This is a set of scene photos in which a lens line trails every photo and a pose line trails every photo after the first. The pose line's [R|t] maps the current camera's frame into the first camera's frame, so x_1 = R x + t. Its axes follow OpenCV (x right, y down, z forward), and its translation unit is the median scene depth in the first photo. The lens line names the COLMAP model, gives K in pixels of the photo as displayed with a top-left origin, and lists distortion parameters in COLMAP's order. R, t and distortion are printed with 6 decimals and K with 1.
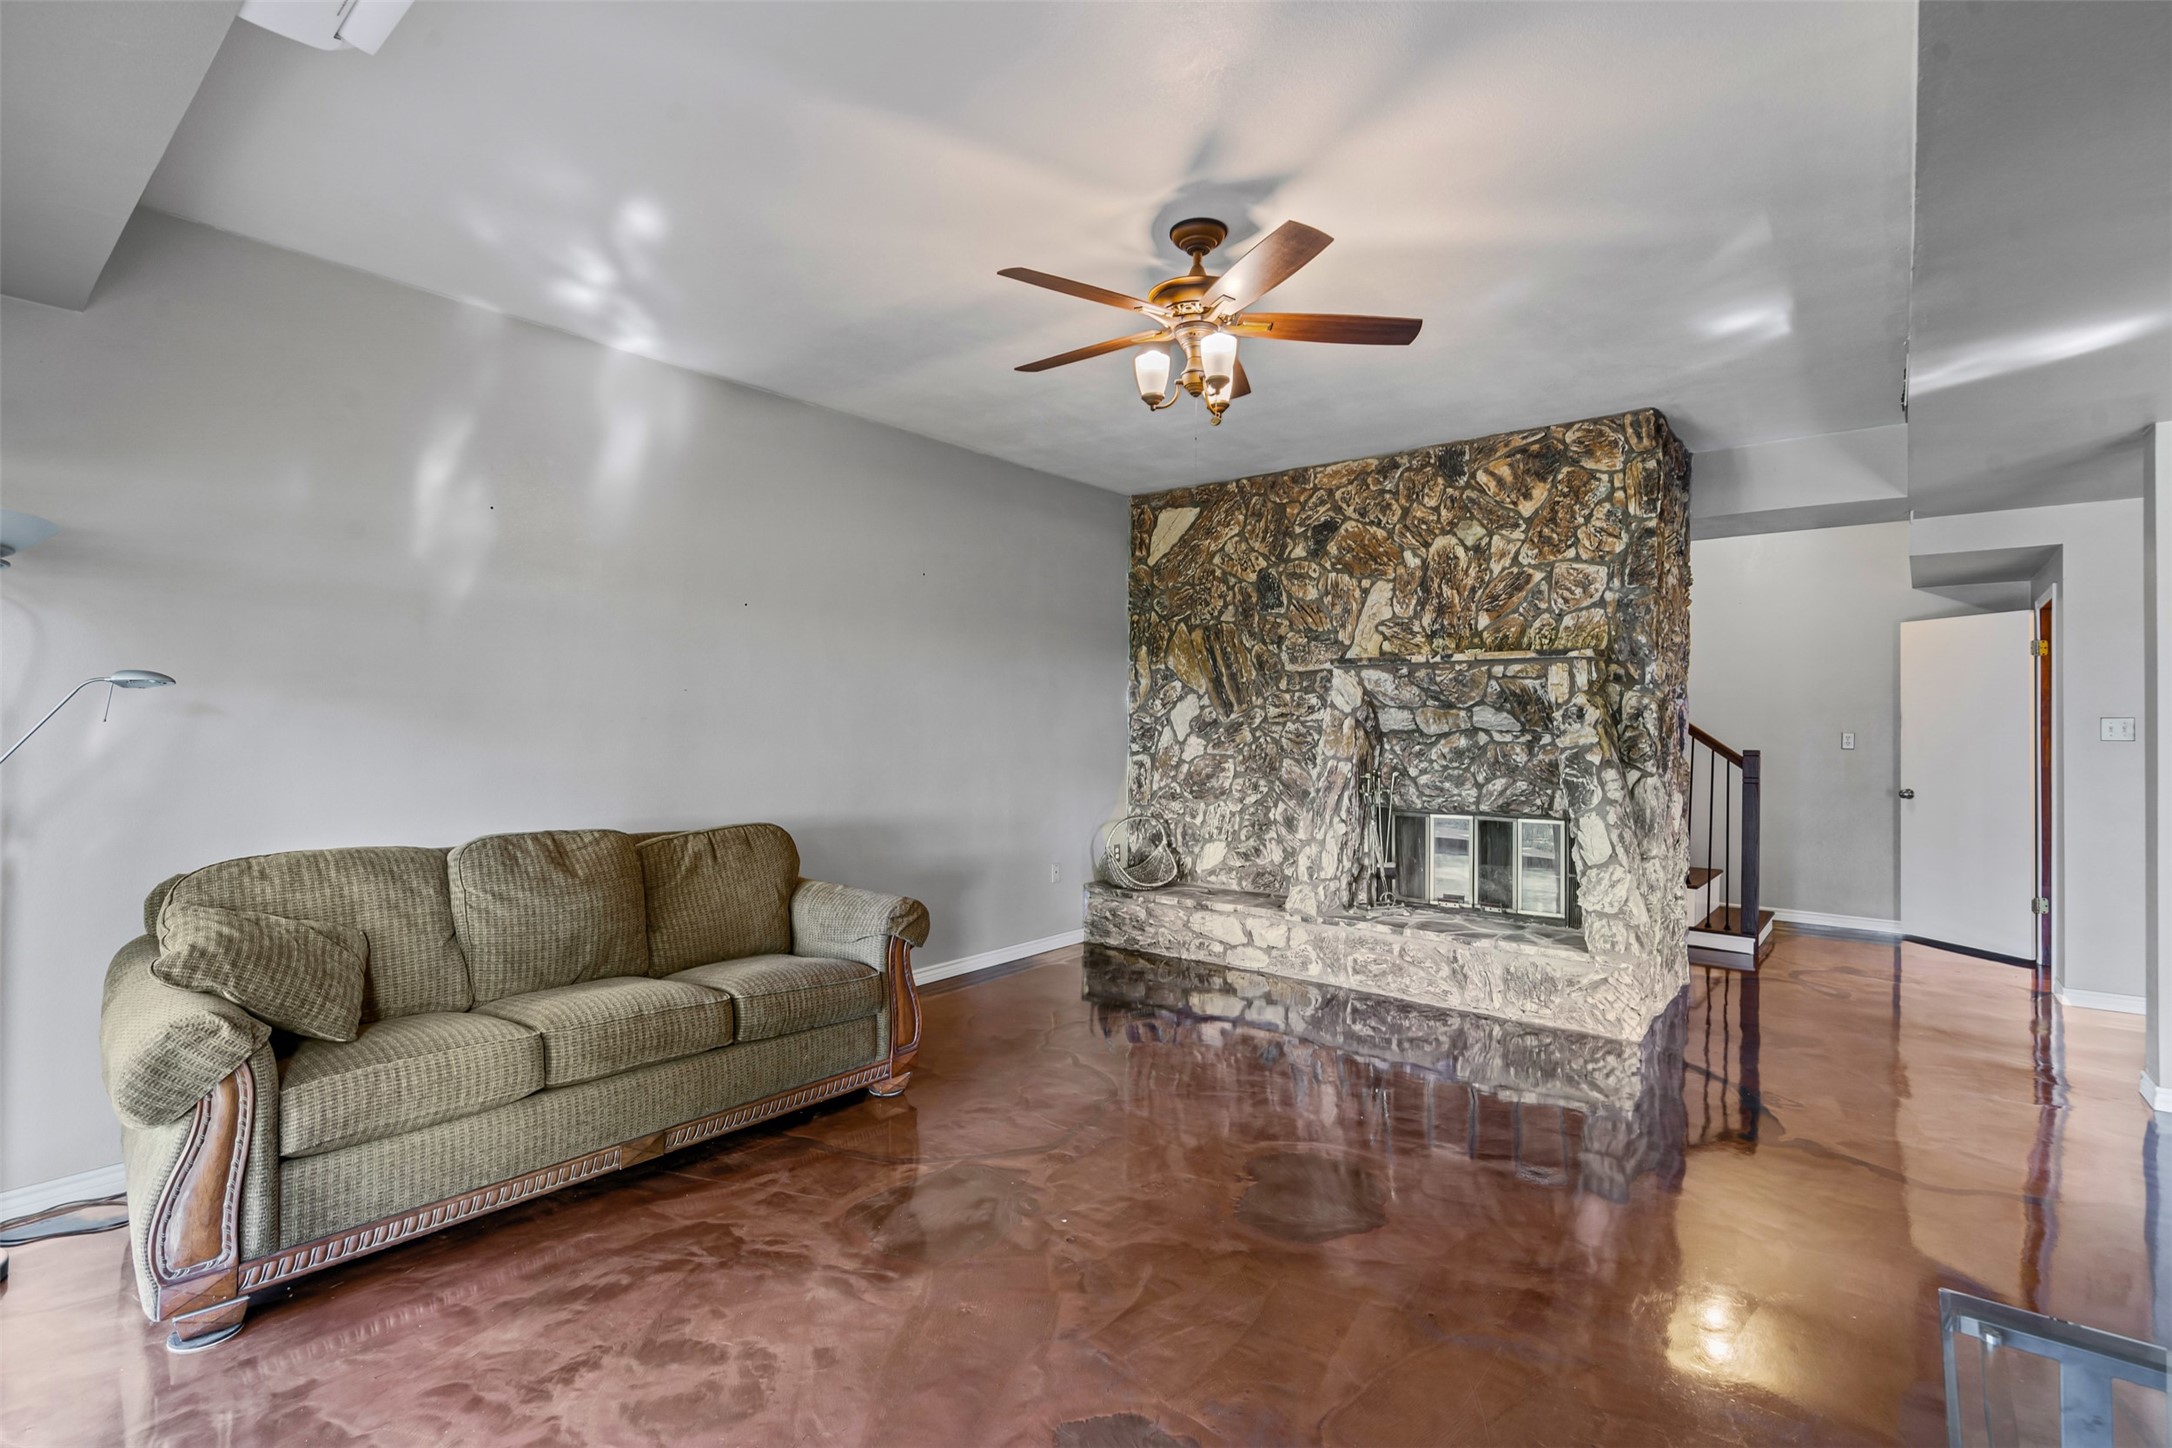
lens RADIAL K [[984.7, 0, 1086.0], [0, 984.7, 724.0], [0, 0, 1]] dist [0.000024, 0.000020]
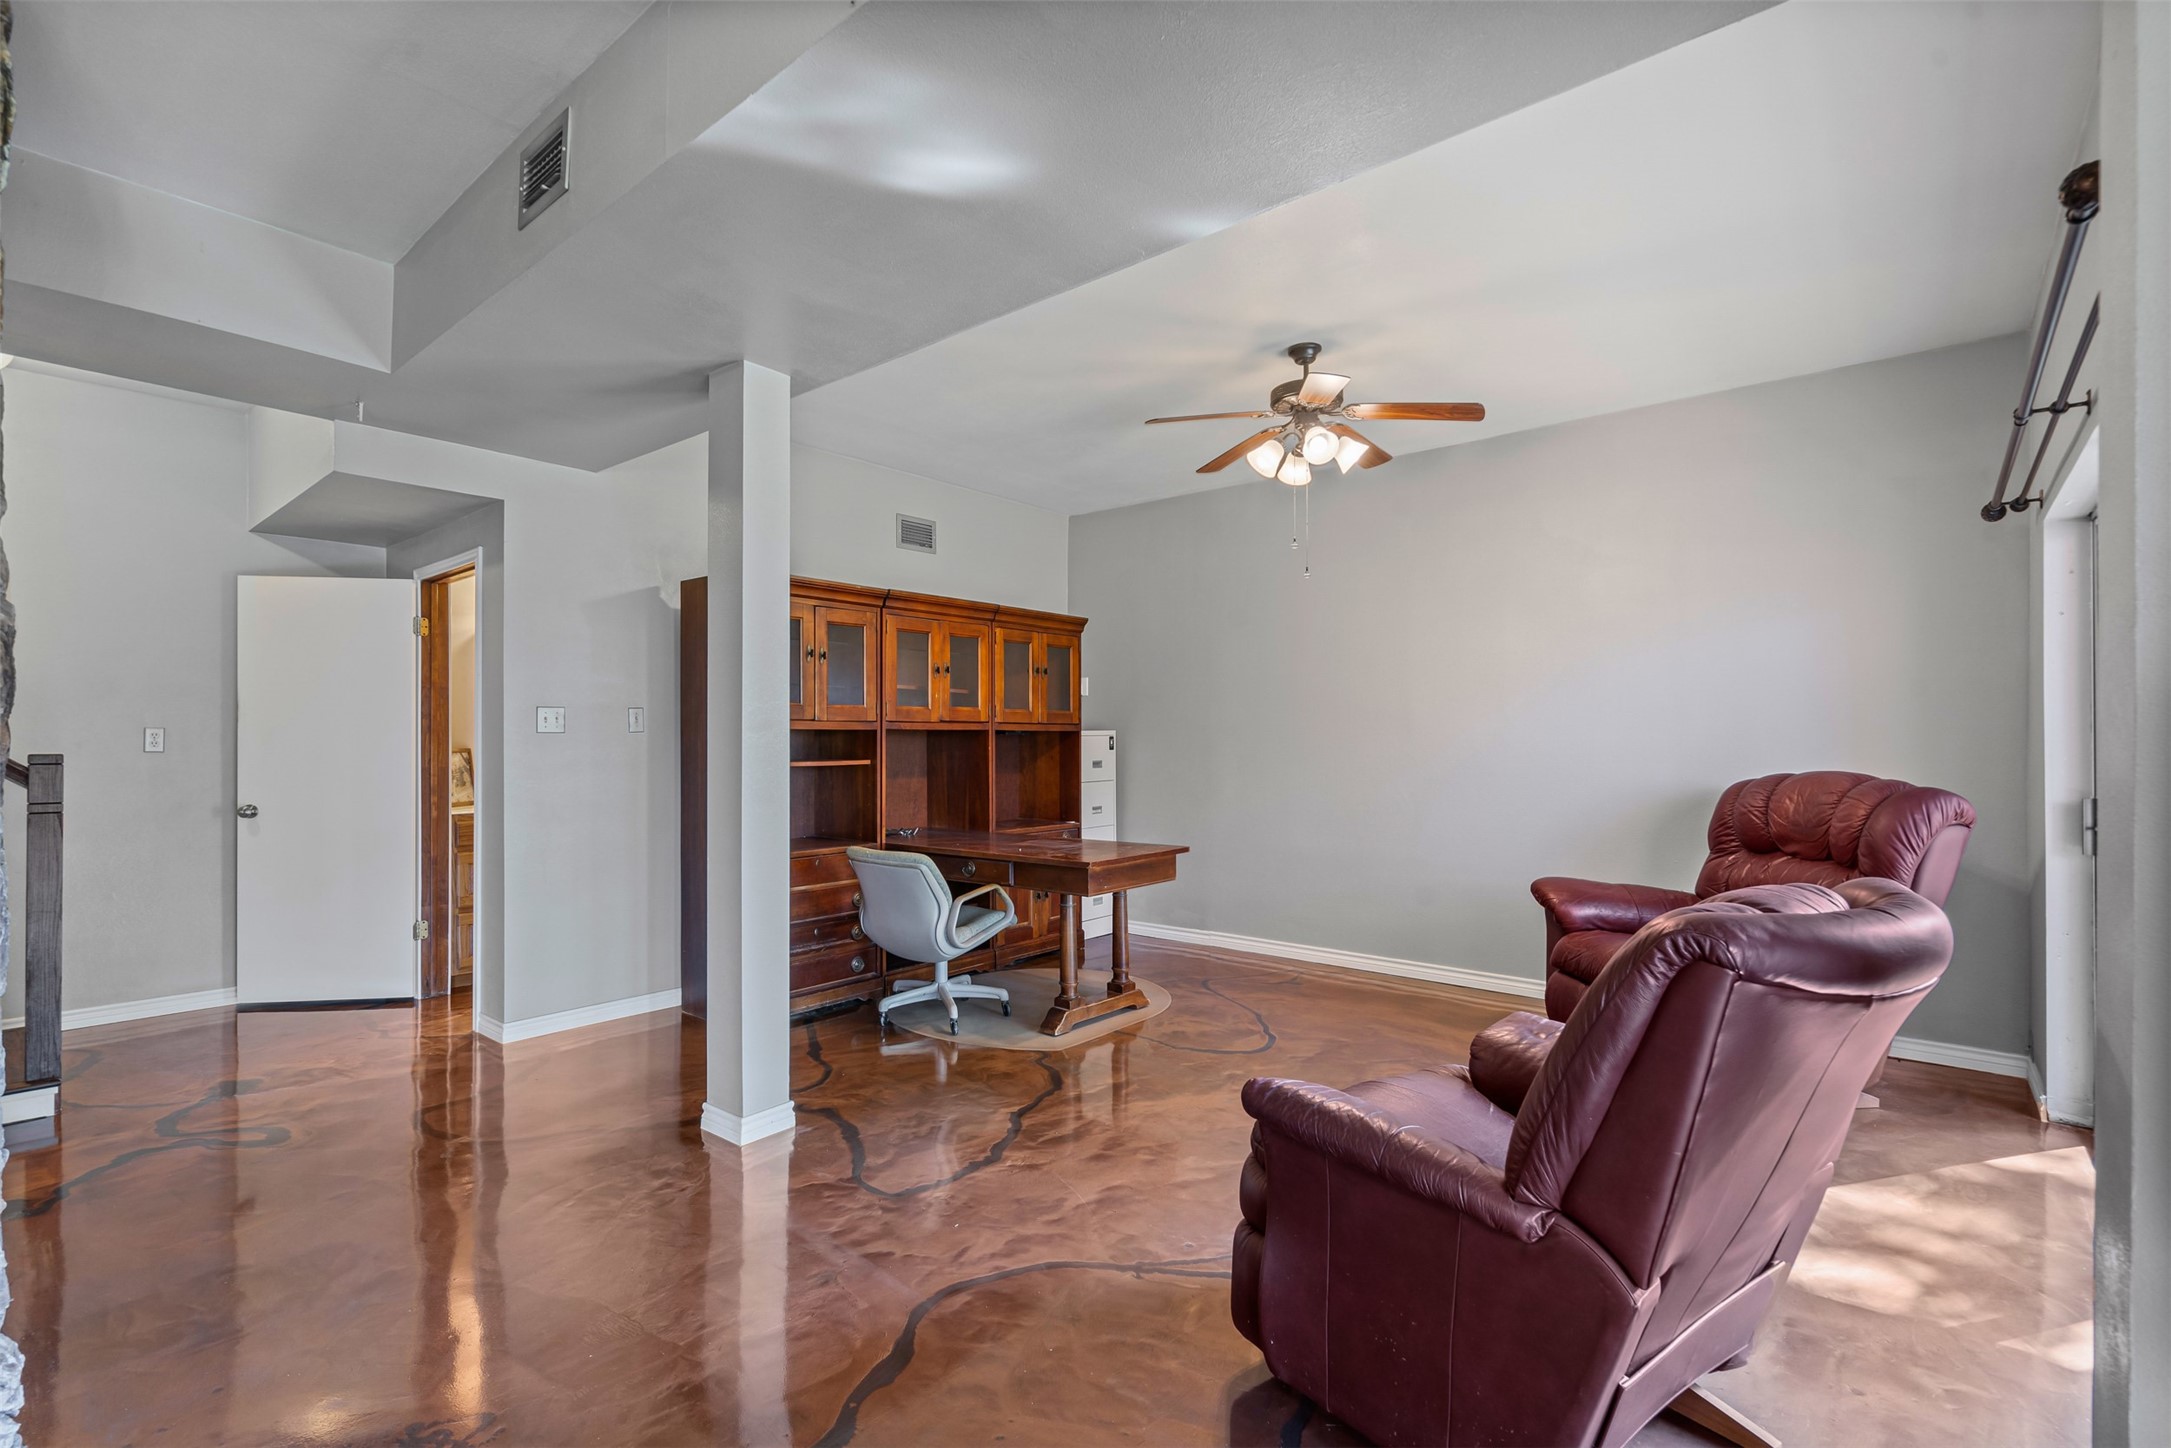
lens RADIAL K [[1003.5, 0, 1085.5], [0, 1003.5, 724.0], [0, 0, 1]] dist [-0.004627, -0.000758]
pose [[0.033901, 0.008329, 0.999390, 0.125132], [-0.001054, 0.999965, -0.008298, 0.013162], [-0.999425, -0.000772, 0.033909, 0.390555]]
